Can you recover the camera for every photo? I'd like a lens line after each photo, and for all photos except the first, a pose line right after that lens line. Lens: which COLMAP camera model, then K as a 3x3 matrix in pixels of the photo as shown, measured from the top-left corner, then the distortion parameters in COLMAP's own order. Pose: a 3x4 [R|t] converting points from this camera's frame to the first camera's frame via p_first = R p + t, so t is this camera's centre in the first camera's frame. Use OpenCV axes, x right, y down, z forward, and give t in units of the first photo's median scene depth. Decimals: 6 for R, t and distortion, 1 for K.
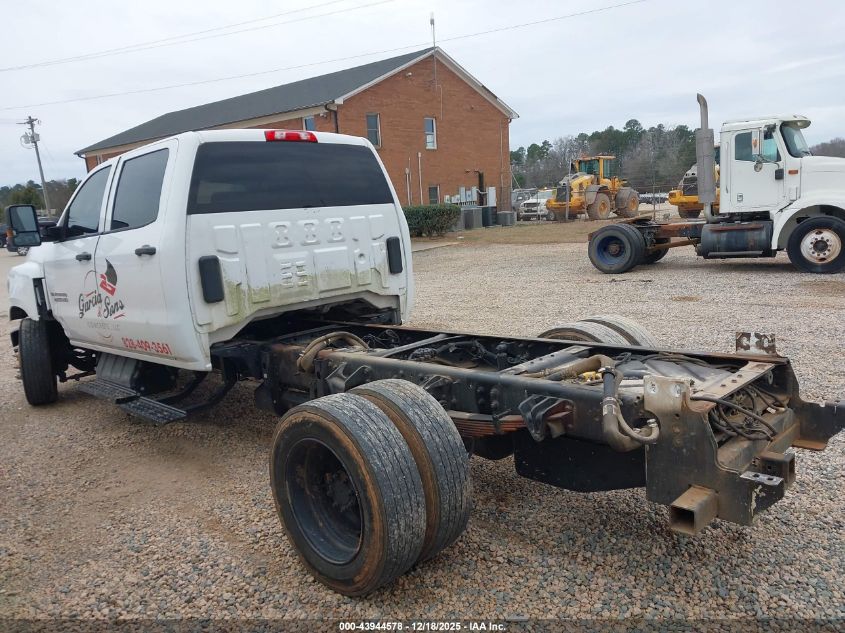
lens RADIAL K [[655.0, 0, 424.8], [0, 655.0, 315.7], [0, 0, 1]] dist [0.025094, -0.035034]
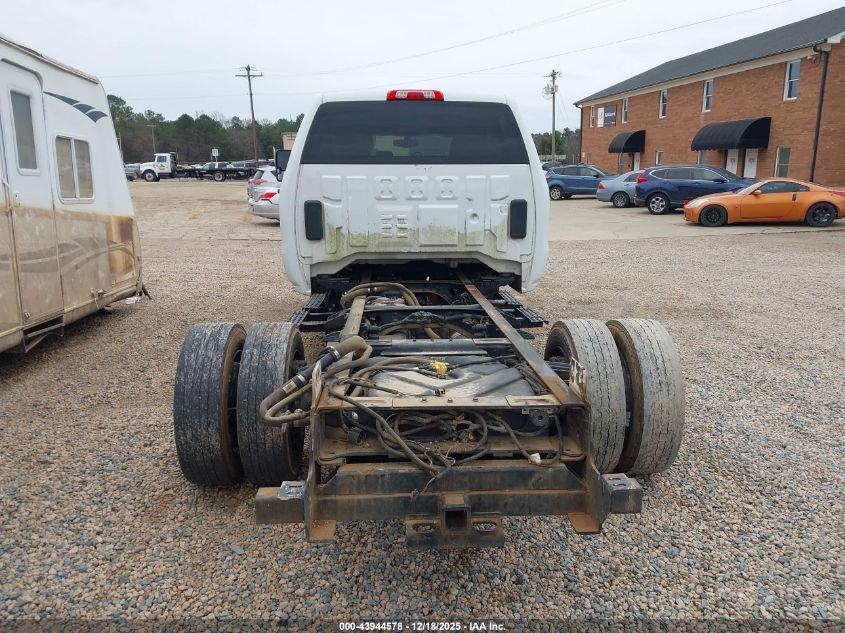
lens RADIAL K [[655.0, 0, 423.4], [0, 655.0, 319.3], [0, 0, 1]] dist [0.025094, -0.035034]
pose [[0.749328, 0.204946, -0.629687, 0.538713], [-0.156554, 0.978773, 0.132264, -0.060750], [0.643427, -0.000530, 0.765507, 0.194540]]
